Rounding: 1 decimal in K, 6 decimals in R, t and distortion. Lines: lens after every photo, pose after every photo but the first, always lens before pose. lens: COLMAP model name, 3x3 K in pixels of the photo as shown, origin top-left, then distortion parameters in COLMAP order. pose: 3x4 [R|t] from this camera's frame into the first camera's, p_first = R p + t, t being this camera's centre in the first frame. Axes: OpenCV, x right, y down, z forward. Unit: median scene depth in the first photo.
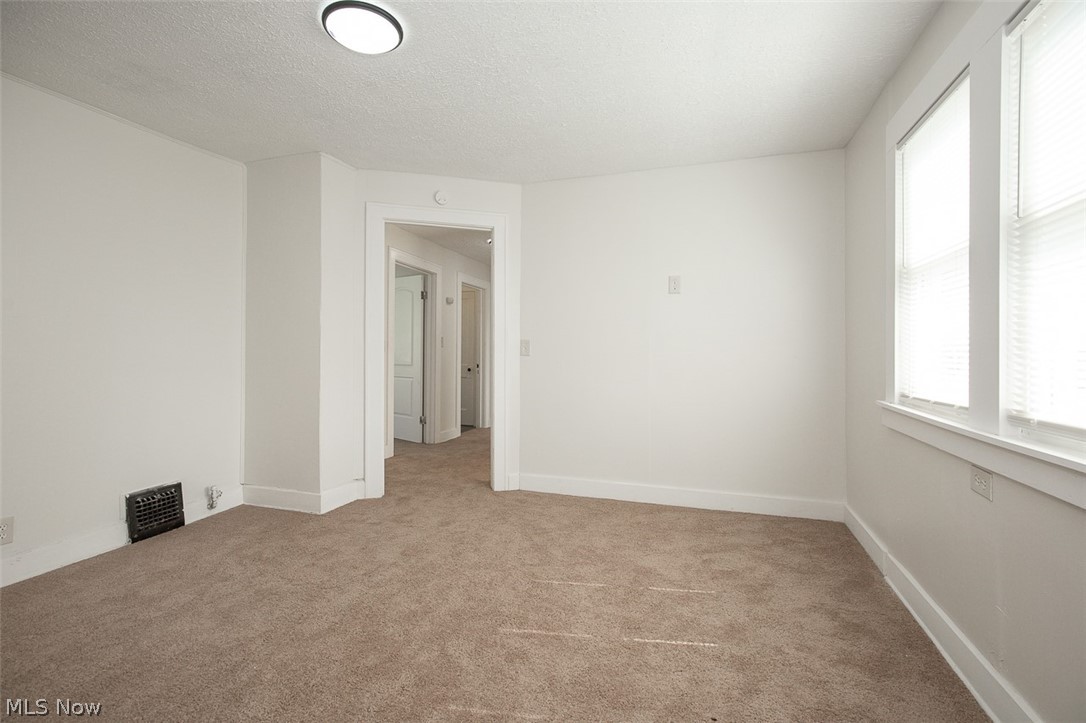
lens RADIAL K [[505.3, 0, 536.7], [0, 505.3, 354.5], [0, 0, 1]] dist [-0.015949, 0.002127]
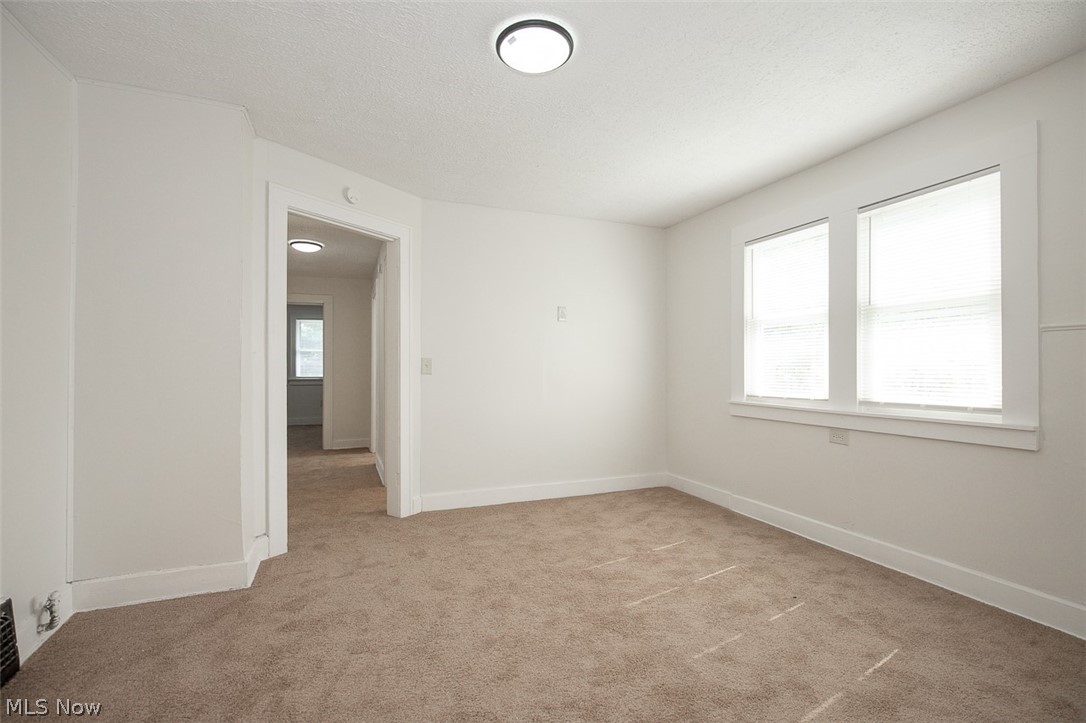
lens RADIAL K [[505.3, 0, 532.5], [0, 505.3, 367.0], [0, 0, 1]] dist [-0.015949, 0.002127]
pose [[0.749129, -0.003243, 0.662417, -0.681084], [0.005965, 0.999980, -0.001850, -0.010380], [-0.662398, 0.005337, 0.749133, 0.169879]]
